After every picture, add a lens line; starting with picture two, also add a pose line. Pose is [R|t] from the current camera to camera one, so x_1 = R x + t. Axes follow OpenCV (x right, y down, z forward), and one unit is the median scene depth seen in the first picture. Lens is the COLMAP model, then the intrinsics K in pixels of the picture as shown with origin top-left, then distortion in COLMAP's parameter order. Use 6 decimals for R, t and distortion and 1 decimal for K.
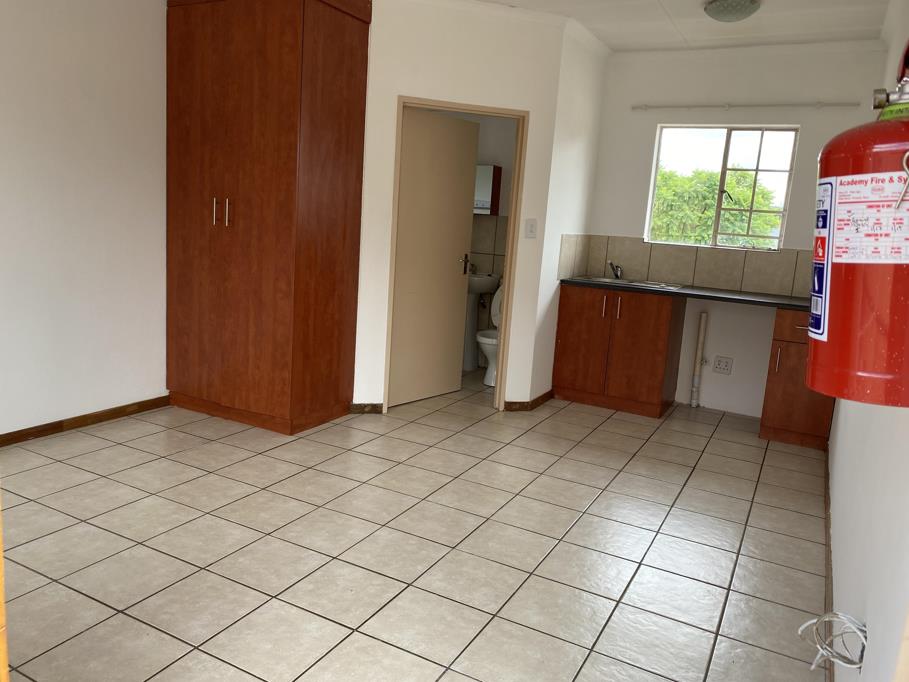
lens RADIAL K [[706.5, 0, 452.5], [0, 706.5, 337.1], [0, 0, 1]] dist [0.047757, -0.054535]
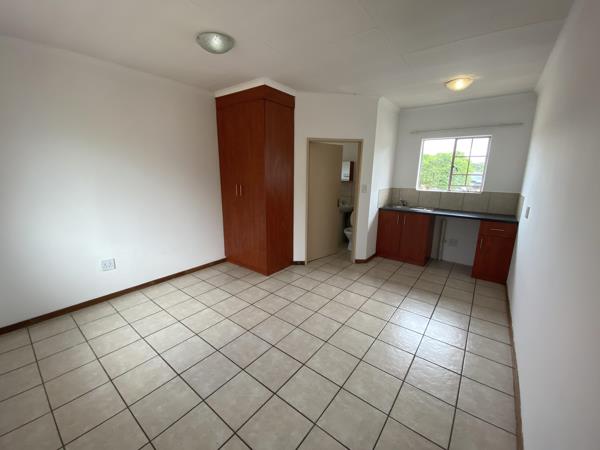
lens RADIAL K [[244.2, 0, 298.6], [0, 244.2, 226.9], [0, 0, 1]] dist [0.028150, -0.022492]
pose [[0.982897, -0.015452, -0.183506, 0.042801], [0.023112, 0.998945, 0.039673, -0.066434], [0.182699, -0.043236, 0.982218, 0.154303]]
